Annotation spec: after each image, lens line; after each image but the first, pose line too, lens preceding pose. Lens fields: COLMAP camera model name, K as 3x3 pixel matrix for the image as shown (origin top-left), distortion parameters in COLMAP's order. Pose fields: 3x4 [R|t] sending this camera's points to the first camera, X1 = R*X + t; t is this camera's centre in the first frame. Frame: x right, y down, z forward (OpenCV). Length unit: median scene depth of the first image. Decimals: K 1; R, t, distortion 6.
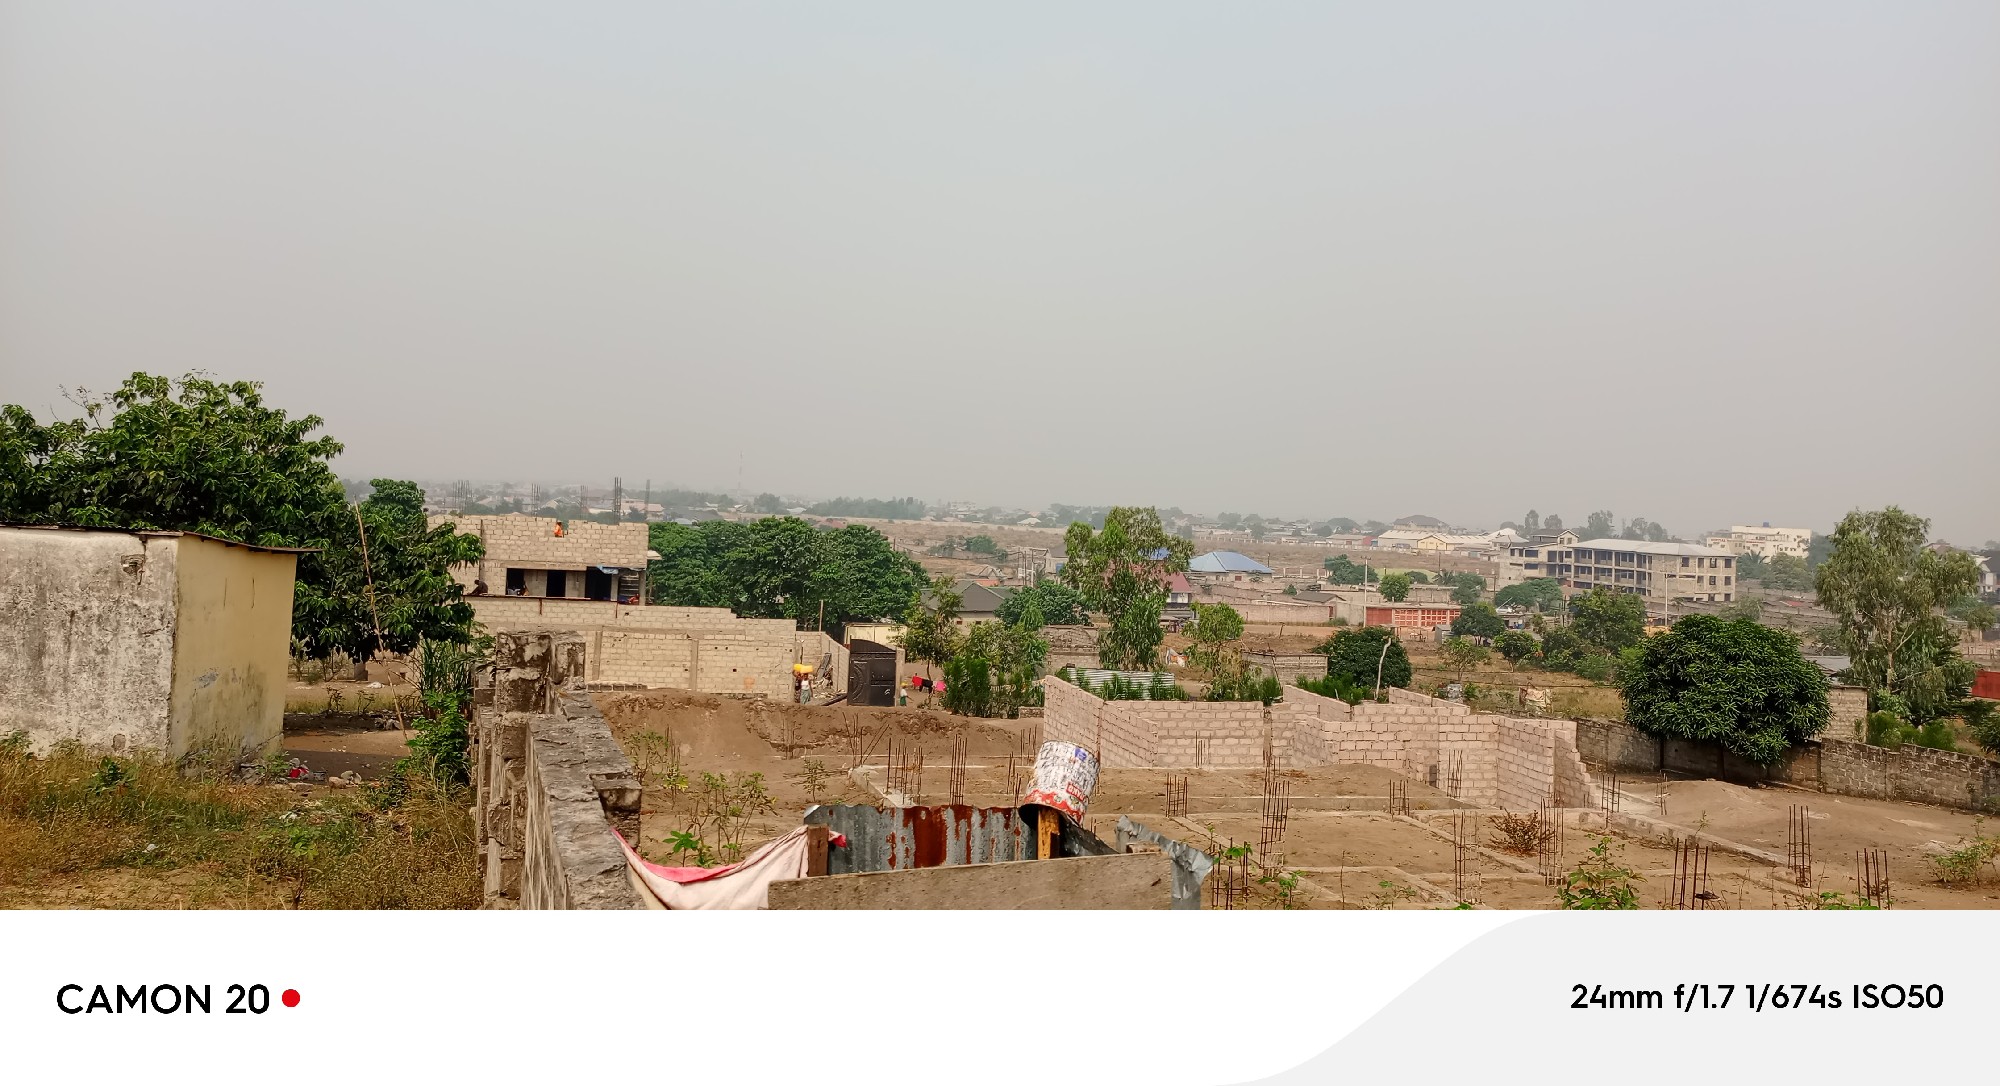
lens RADIAL K [[1444.4, 0, 991.7], [0, 1444.4, 455.4], [0, 0, 1]] dist [0.006648, 0.019743]
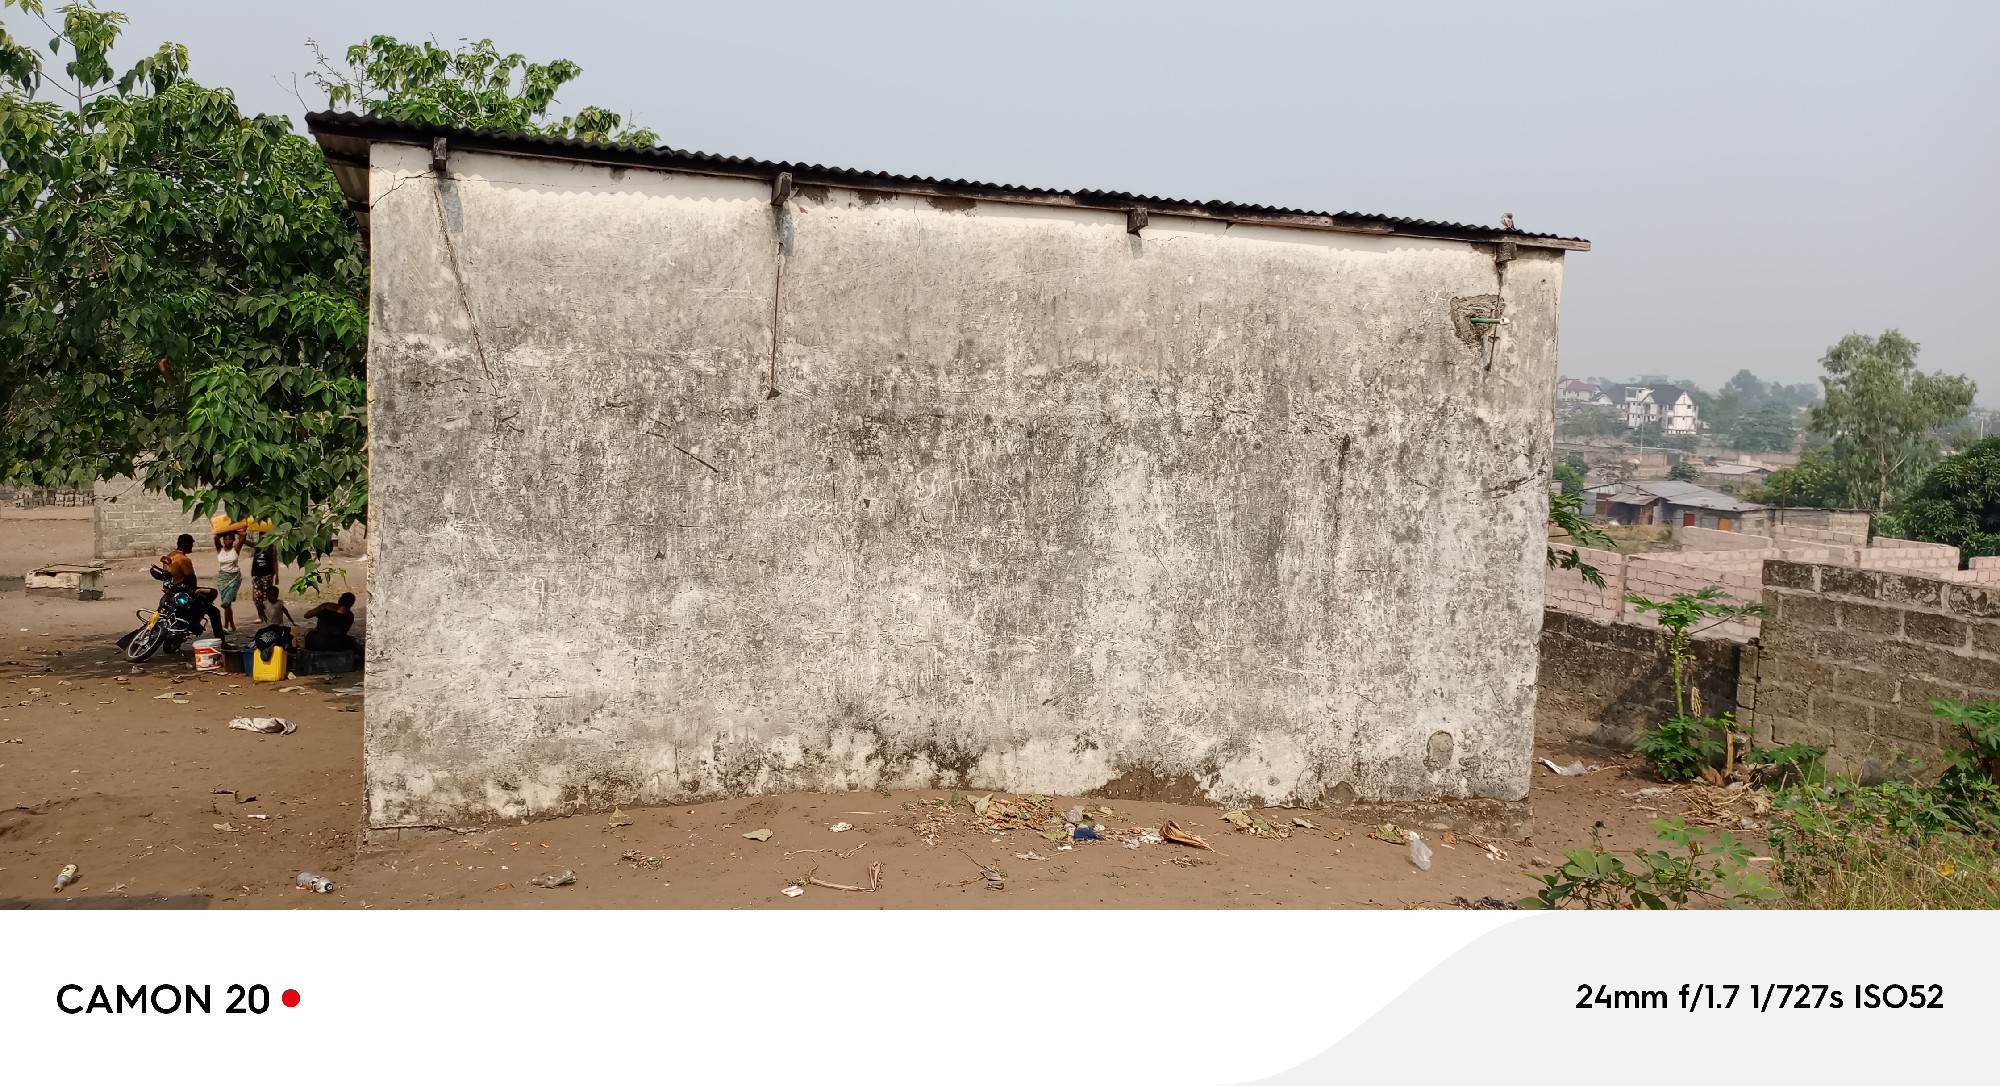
lens RADIAL K [[1457.4, 0, 992.3], [0, 1457.4, 443.4], [0, 0, 1]] dist [0.021468, 0.009193]
pose [[0.971787, -0.016387, 0.235290, -0.264494], [-0.007127, 0.995088, 0.098741, 0.022582], [-0.235752, -0.097632, 0.966897, 0.205059]]
